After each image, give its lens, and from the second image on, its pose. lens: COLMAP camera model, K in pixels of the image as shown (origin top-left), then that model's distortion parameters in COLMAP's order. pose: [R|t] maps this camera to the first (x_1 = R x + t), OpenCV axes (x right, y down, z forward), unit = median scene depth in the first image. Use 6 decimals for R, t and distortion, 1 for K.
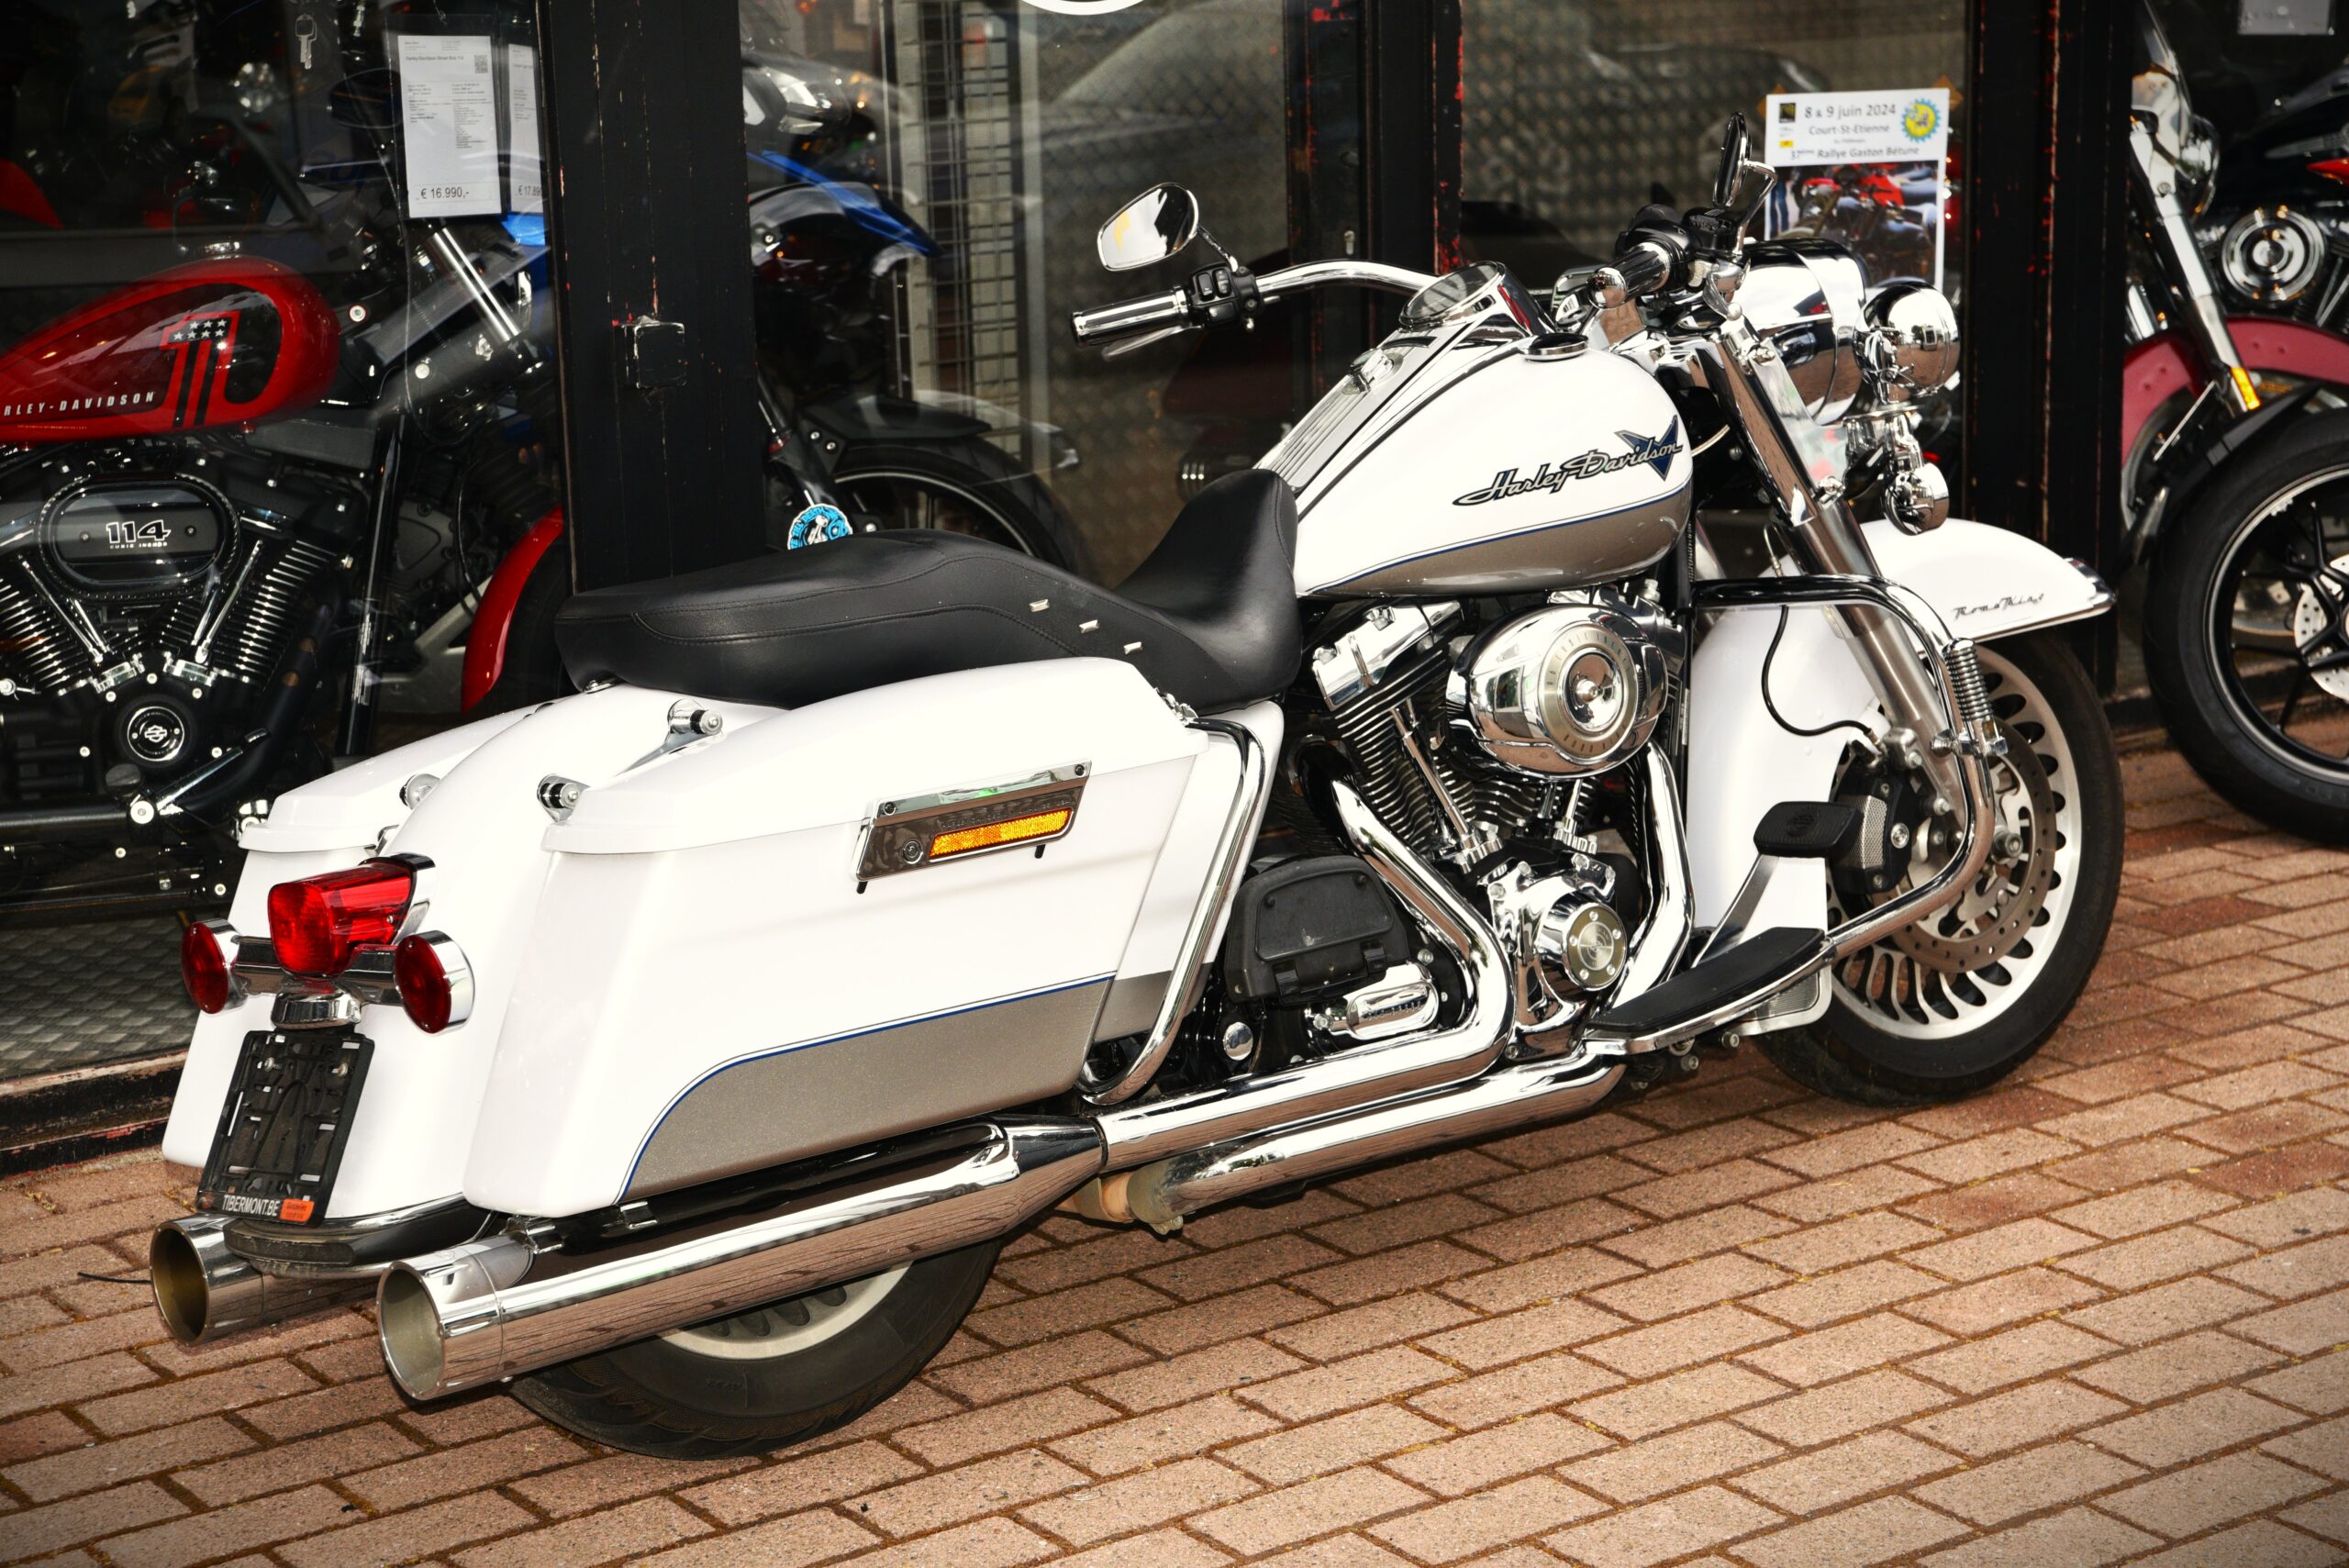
lens RADIAL K [[4155.3, 0, 1177.7], [0, 4155.3, 789.2], [0, 0, 1]] dist [0.163607, 0.000000]
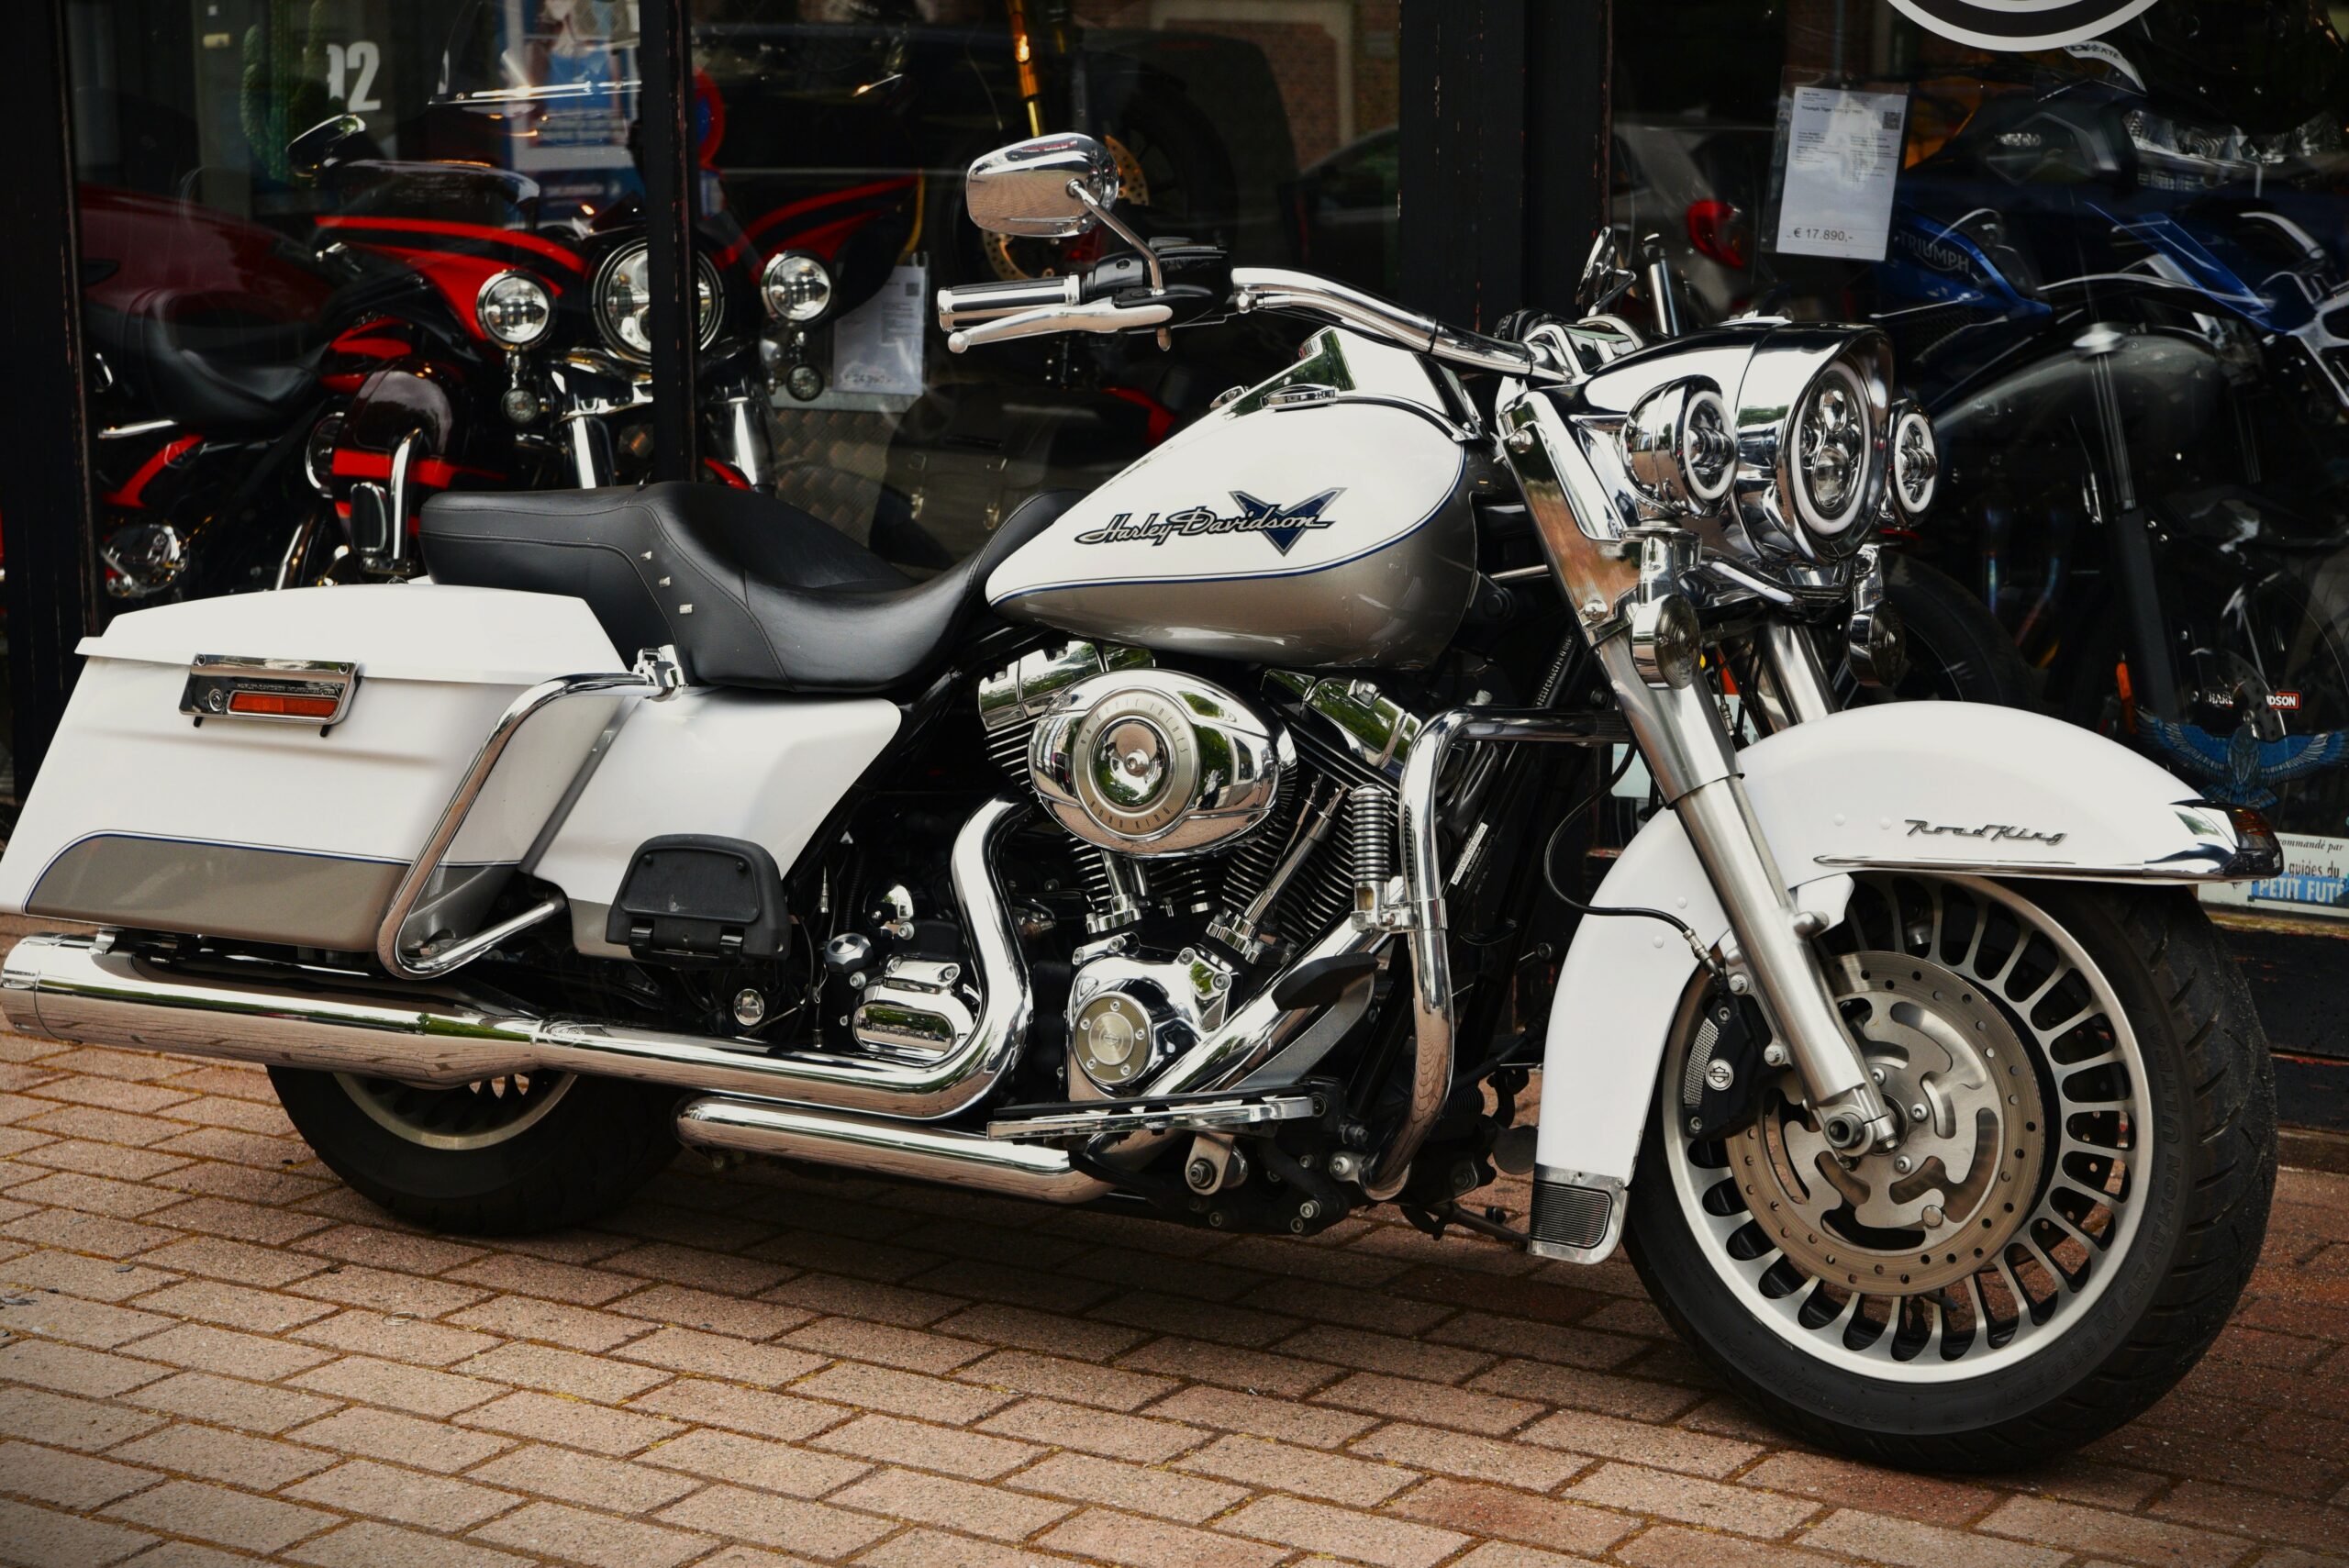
lens RADIAL K [[4086.8, 0, 1172.4], [0, 4086.8, 786.0], [0, 0, 1]] dist [0.151806, 0.000000]
pose [[0.349243, 0.168359, -0.921784, 0.934533], [-0.194292, 0.975358, 0.104531, -0.114479], [0.916668, 0.142589, 0.373348, 0.671827]]
